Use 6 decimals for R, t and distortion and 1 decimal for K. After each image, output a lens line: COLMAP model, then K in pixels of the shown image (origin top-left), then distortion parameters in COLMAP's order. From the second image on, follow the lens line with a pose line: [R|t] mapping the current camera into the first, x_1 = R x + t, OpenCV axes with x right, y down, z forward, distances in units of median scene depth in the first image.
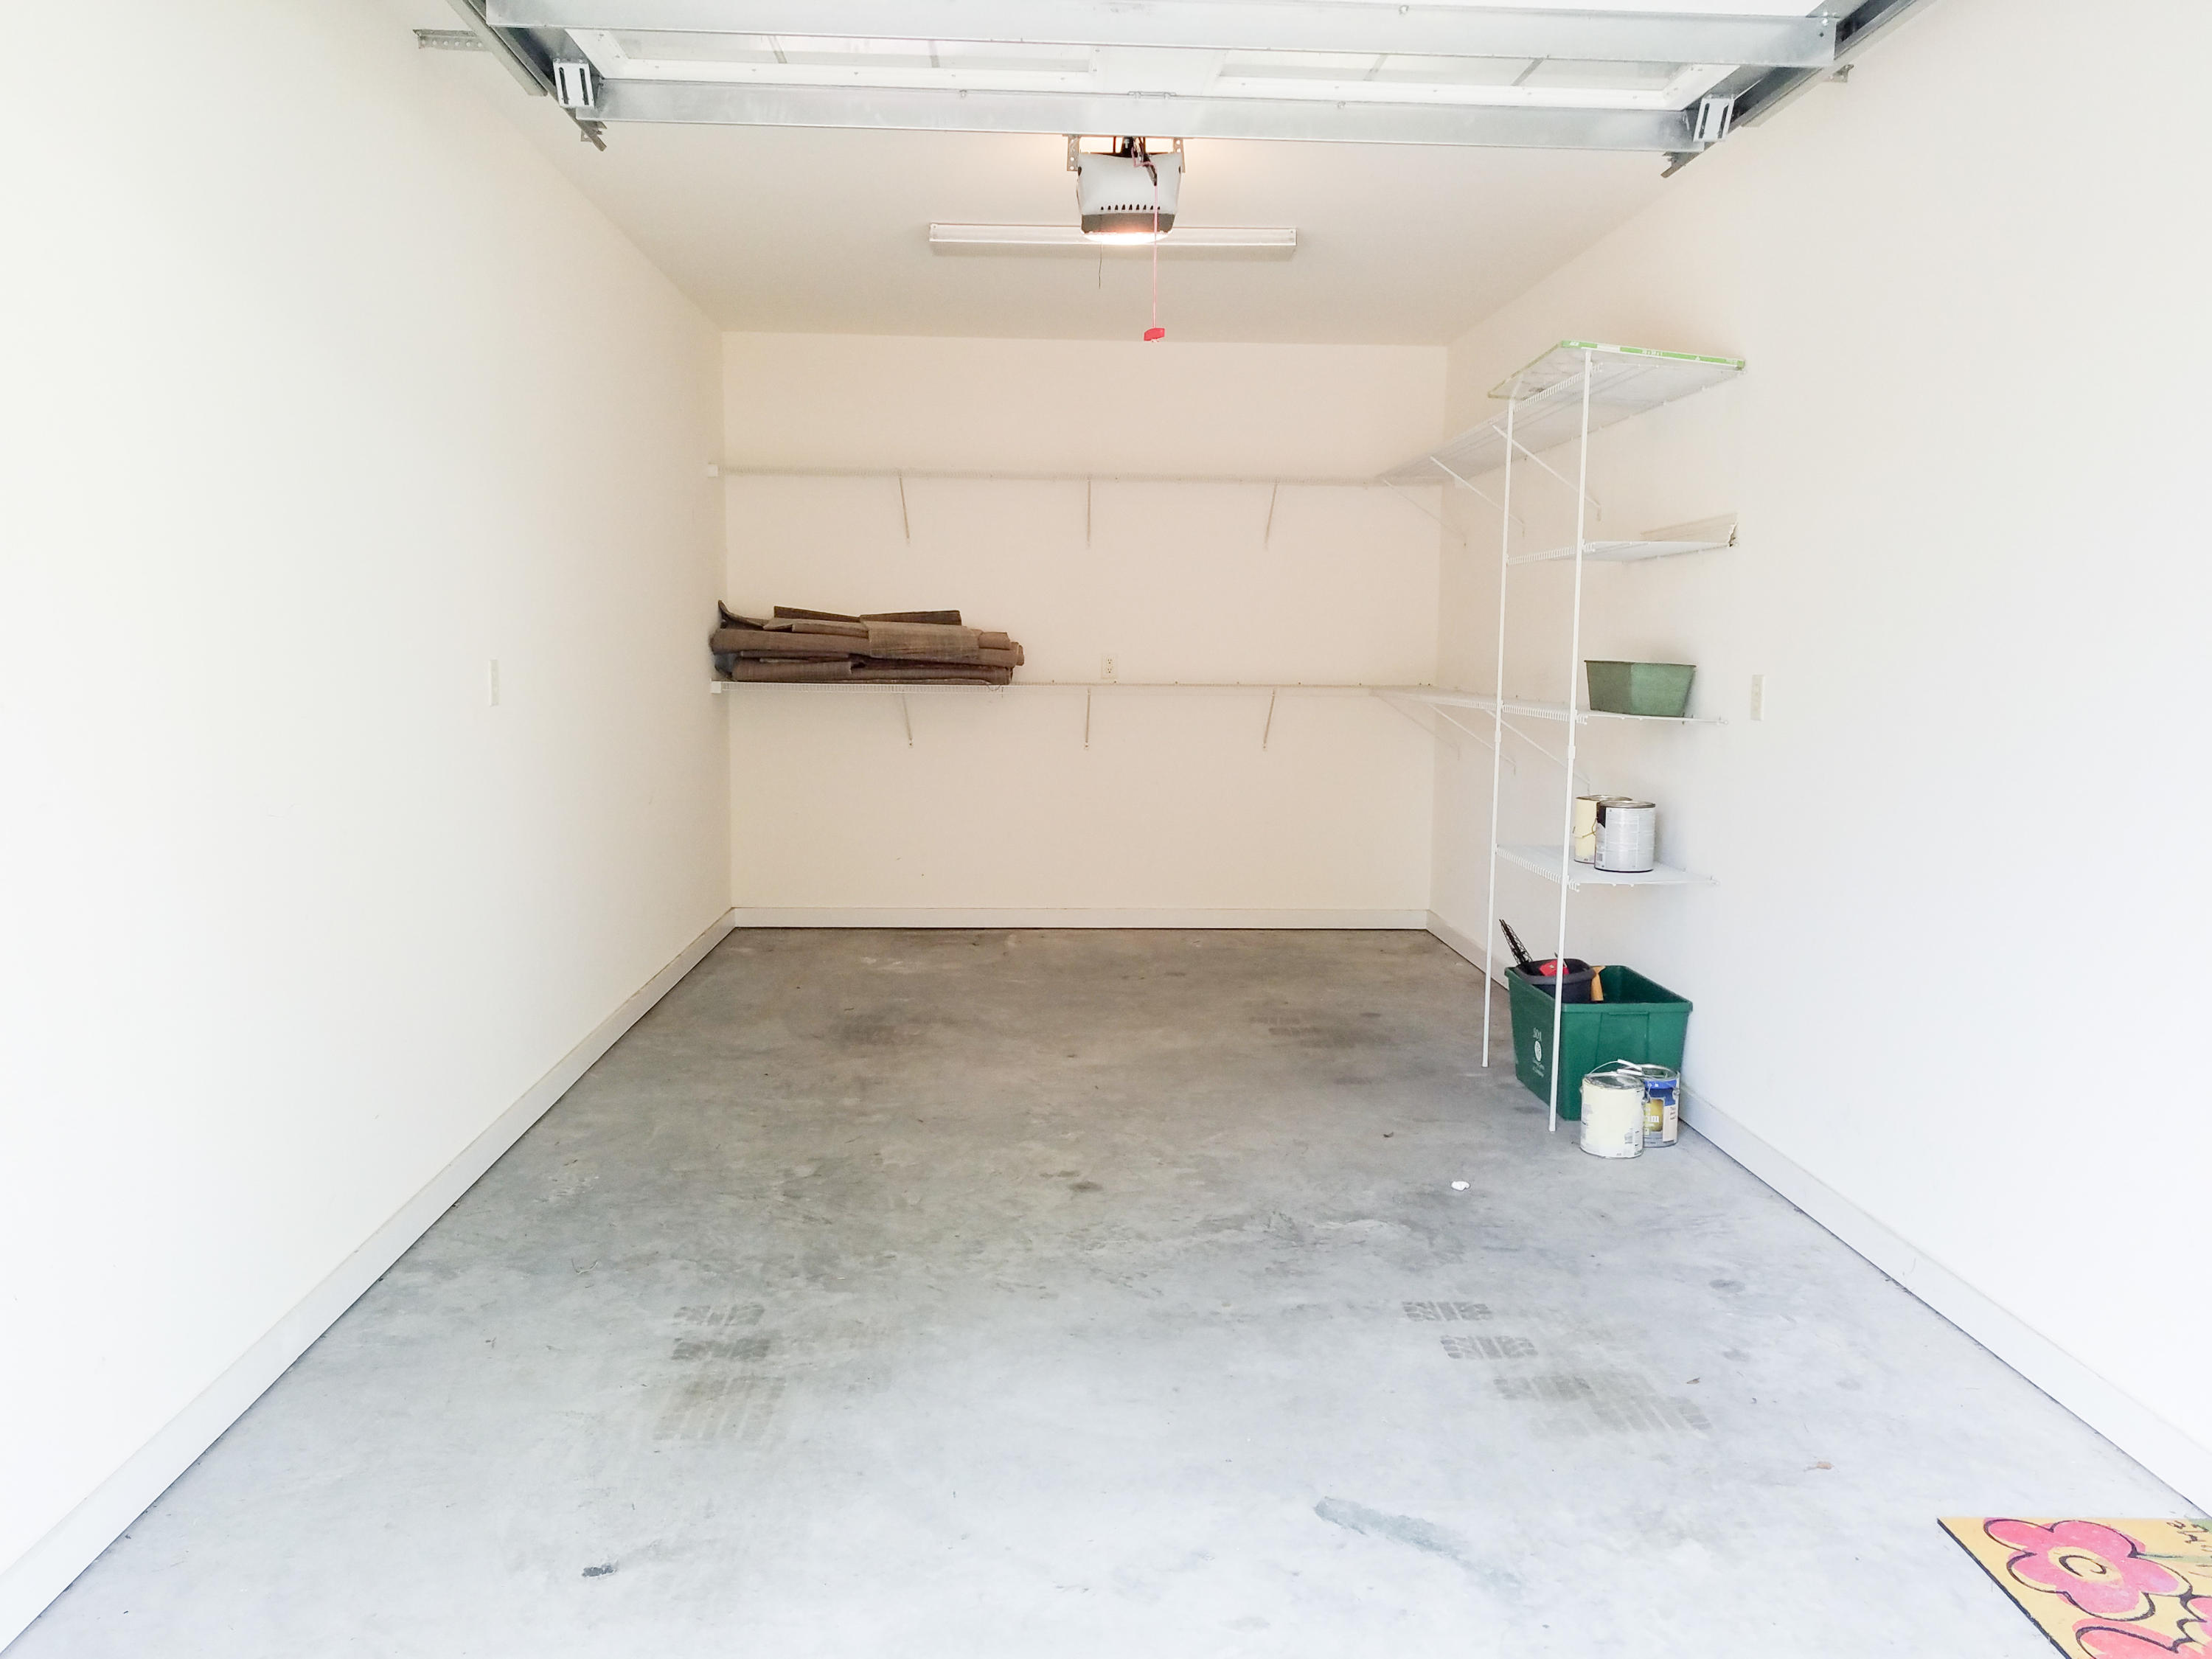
lens RADIAL K [[1712.8, 0, 1108.0], [0, 1712.8, 836.3], [0, 0, 1]] dist [0.004914, 0.005273]
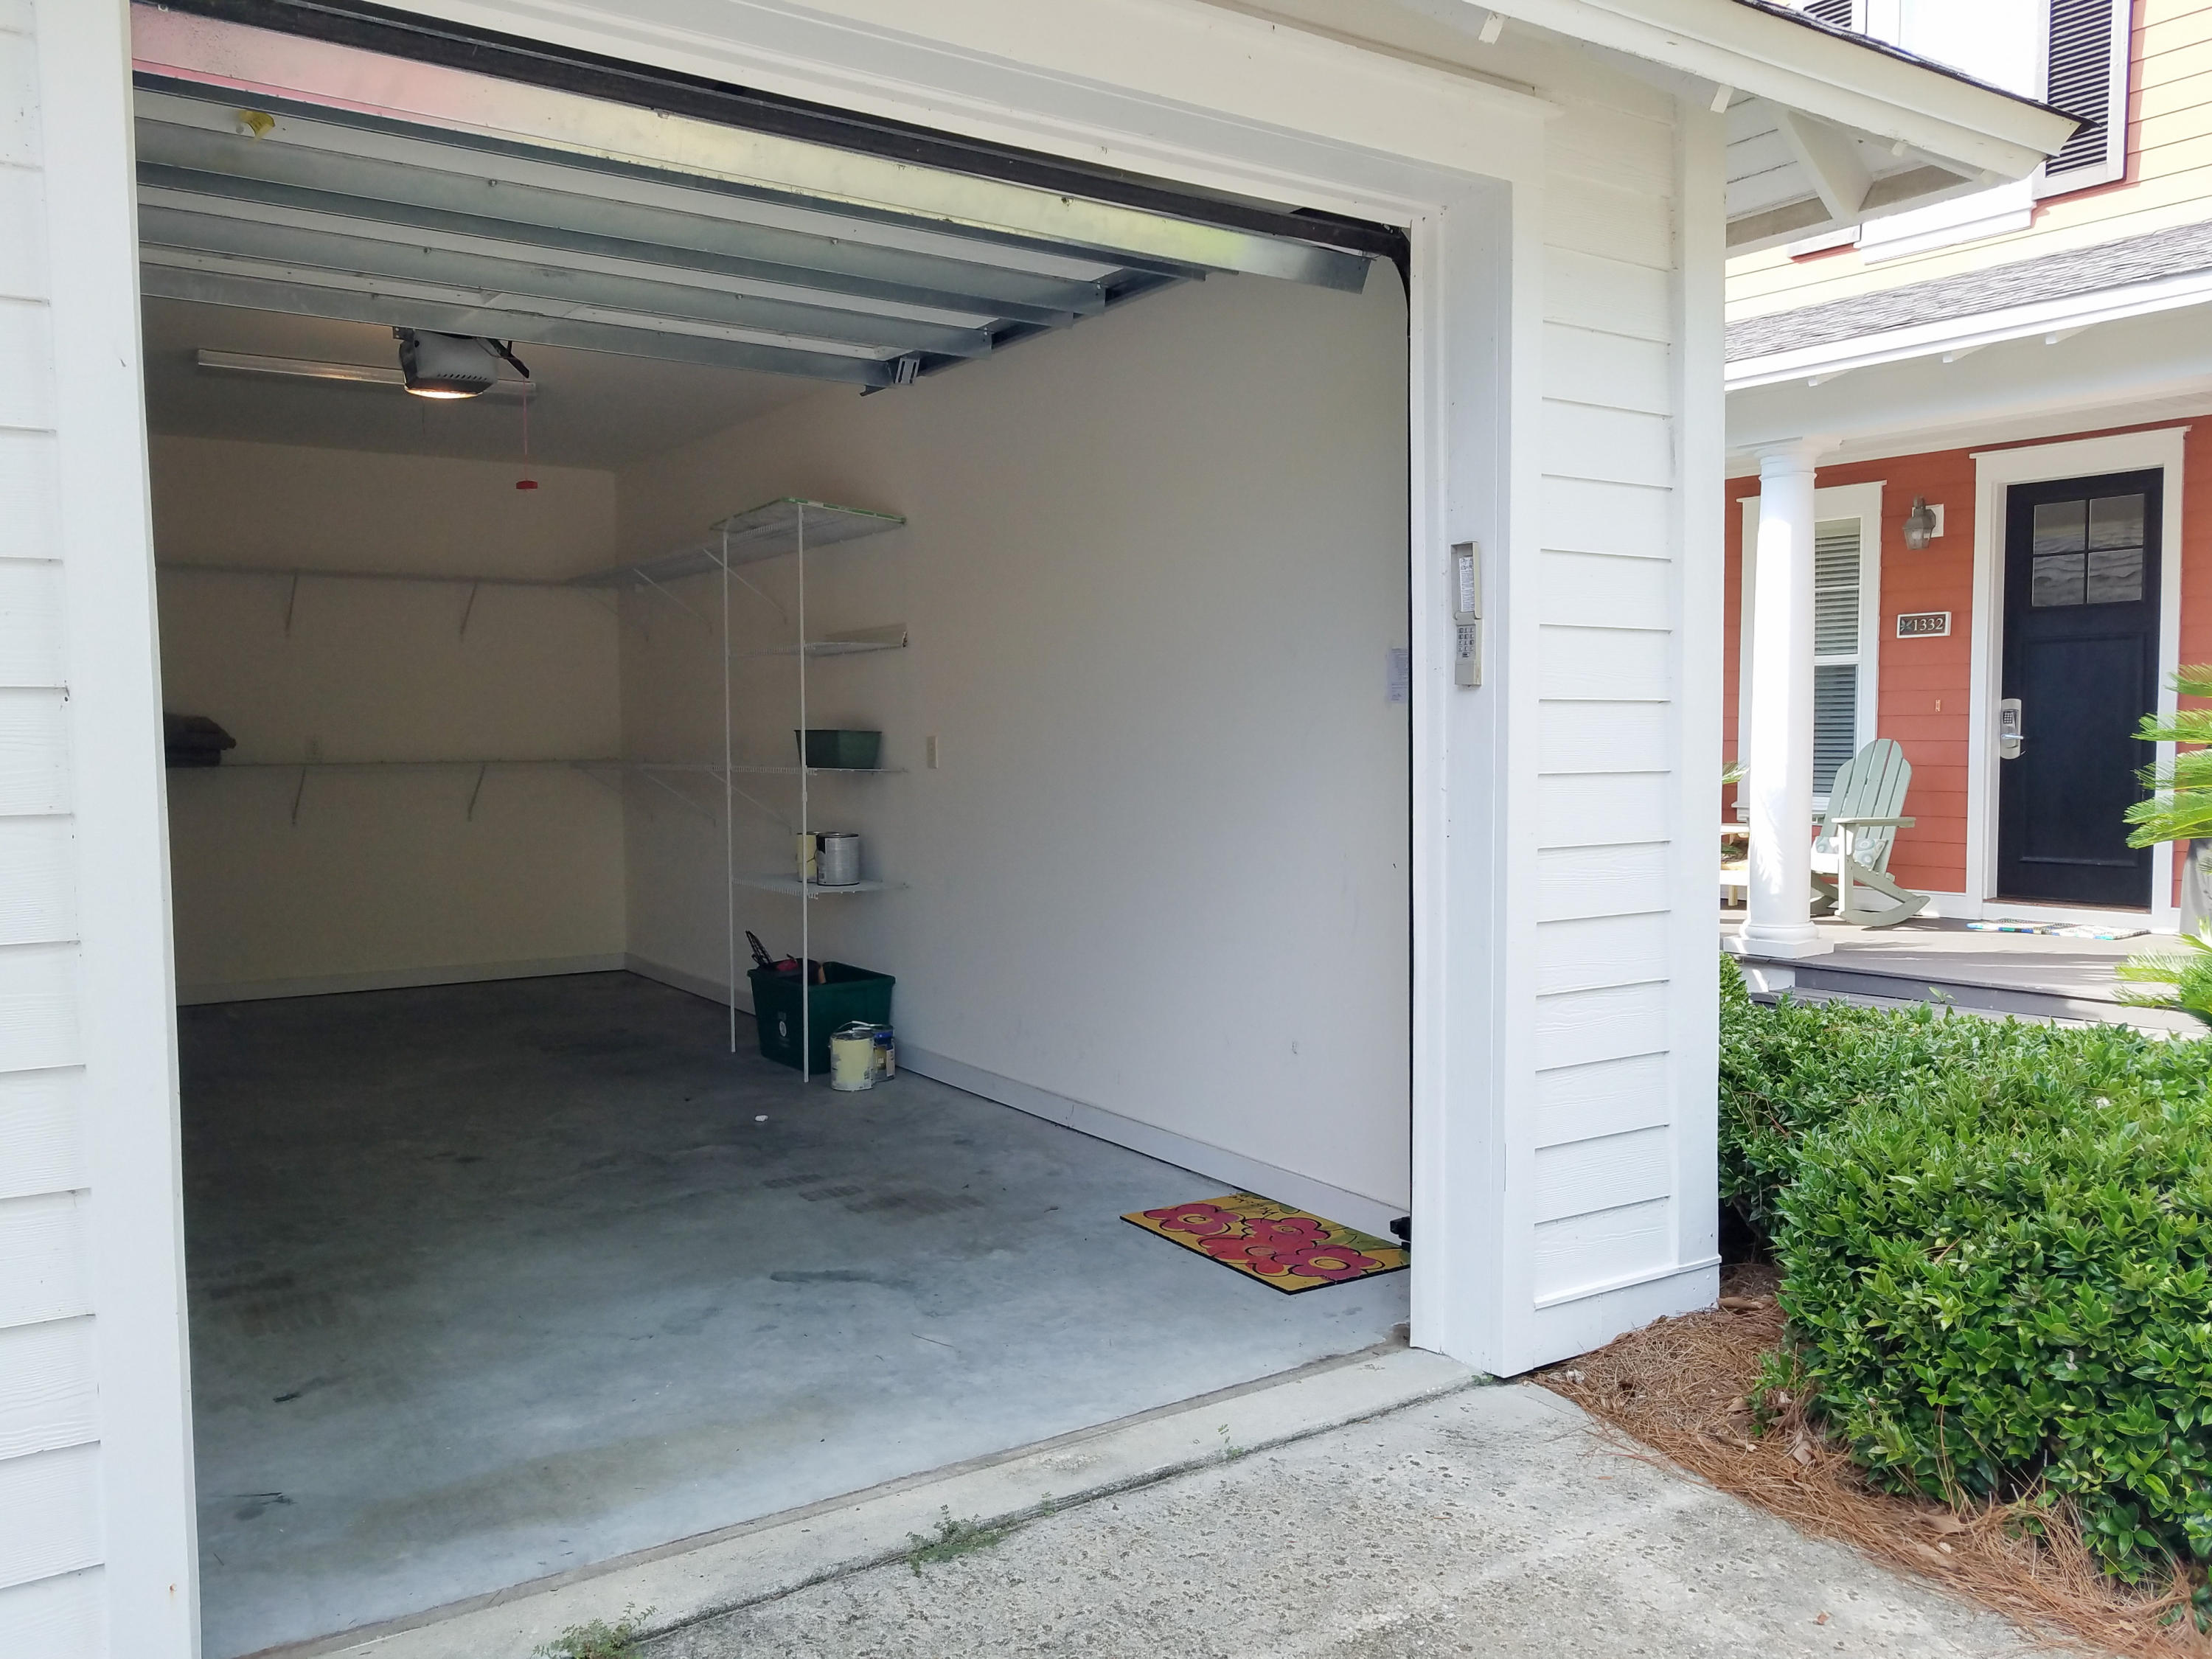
lens RADIAL K [[1712.8, 0, 1104.6], [0, 1712.8, 826.0], [0, 0, 1]] dist [0.004914, 0.005273]
pose [[0.854443, -0.042203, 0.517828, -0.237564], [0.071672, 0.996741, -0.037029, 0.042644], [-0.514577, 0.068753, 0.854683, -0.285383]]
